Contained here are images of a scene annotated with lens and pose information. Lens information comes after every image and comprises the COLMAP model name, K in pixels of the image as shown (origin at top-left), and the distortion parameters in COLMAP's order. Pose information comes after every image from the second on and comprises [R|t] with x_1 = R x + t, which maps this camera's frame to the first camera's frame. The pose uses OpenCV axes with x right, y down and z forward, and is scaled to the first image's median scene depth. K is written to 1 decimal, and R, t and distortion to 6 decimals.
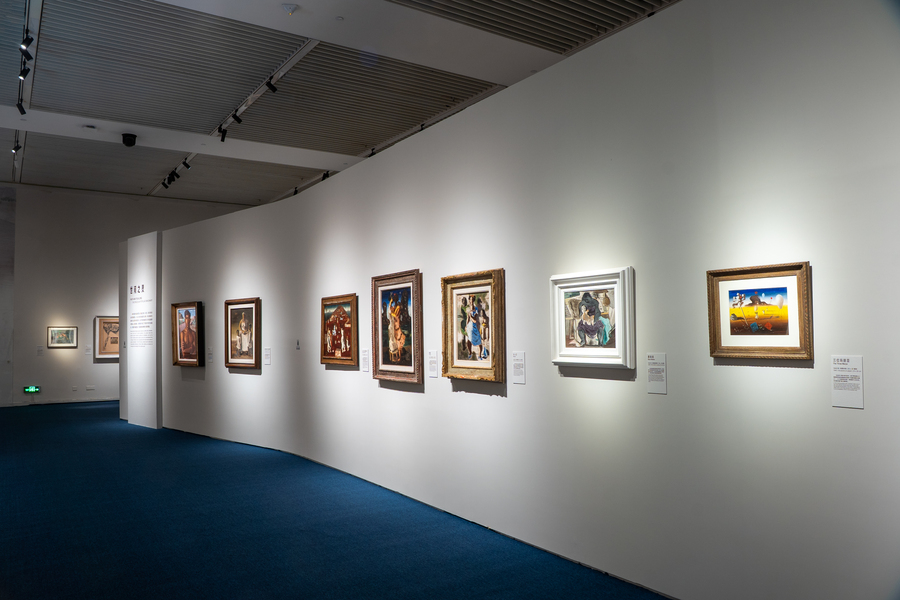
lens RADIAL K [[671.4, 0, 450.0], [0, 671.4, 300.0], [0, 0, 1]] dist [-0.134611, 0.104002]
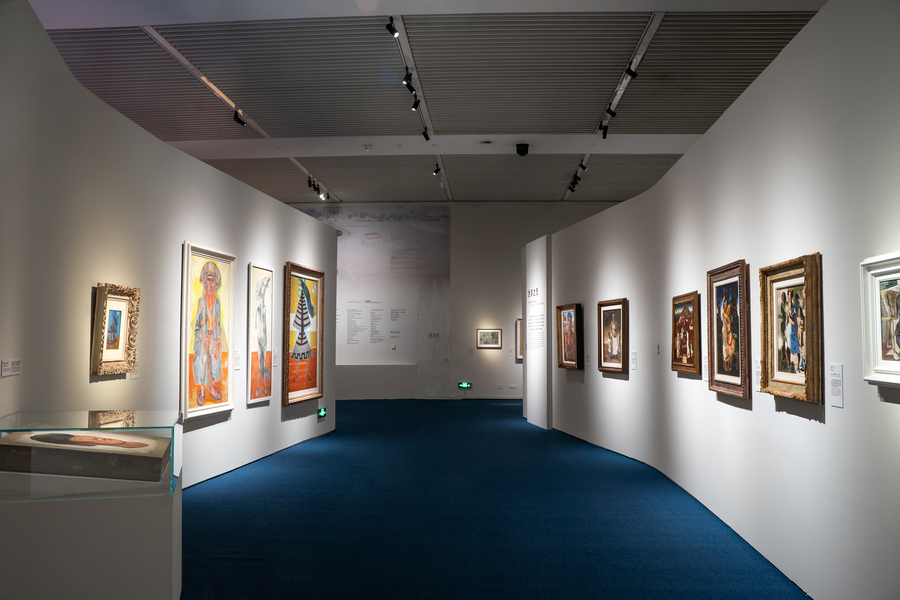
lens RADIAL K [[692.4, 0, 450.0], [0, 692.4, 300.0], [0, 0, 1]] dist [-0.142212, 0.119930]
pose [[0.785502, -0.019392, -0.618555, 0.114874], [0.017834, 0.999803, -0.008697, 0.002823], [0.618602, -0.004200, 0.785693, 0.078796]]
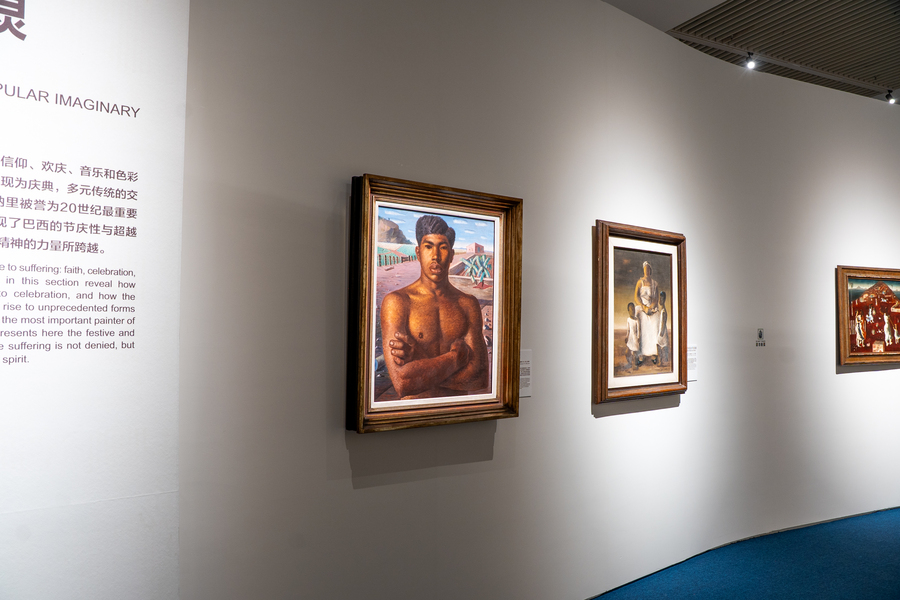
lens RADIAL K [[692.4, 0, 450.0], [0, 692.4, 300.0], [0, 0, 1]] dist [-0.142212, 0.119930]
pose [[0.161711, 0.050960, 0.985522, -0.746465], [-0.059691, 0.997342, -0.041776, 0.067365], [-0.985031, -0.052071, 0.164323, 1.046241]]
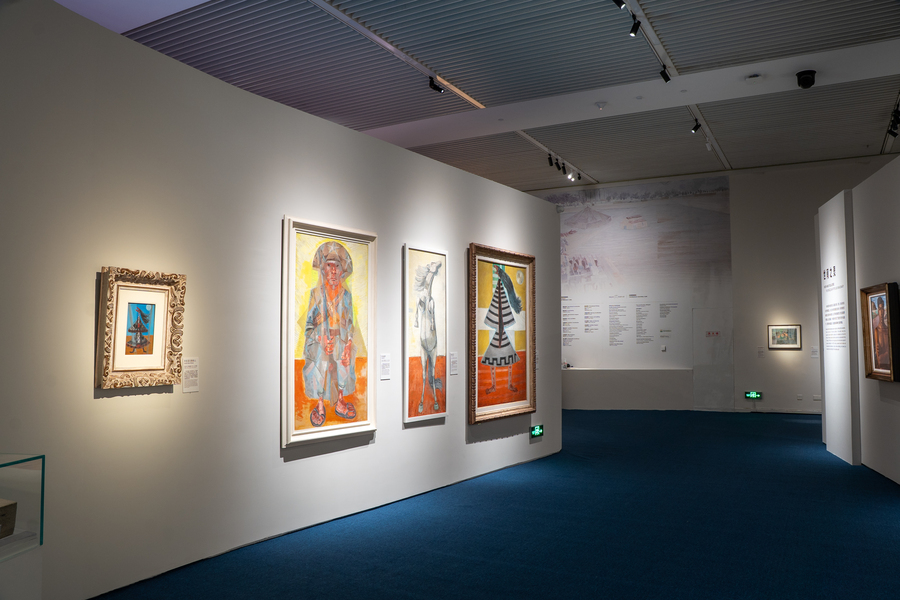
lens RADIAL K [[692.4, 0, 450.0], [0, 692.4, 300.0], [0, 0, 1]] dist [-0.142212, 0.119930]
pose [[0.442056, -0.040458, -0.896075, 0.017832], [0.042106, 0.998817, -0.024325, 0.018492], [0.895999, -0.026977, 0.443236, 0.337909]]
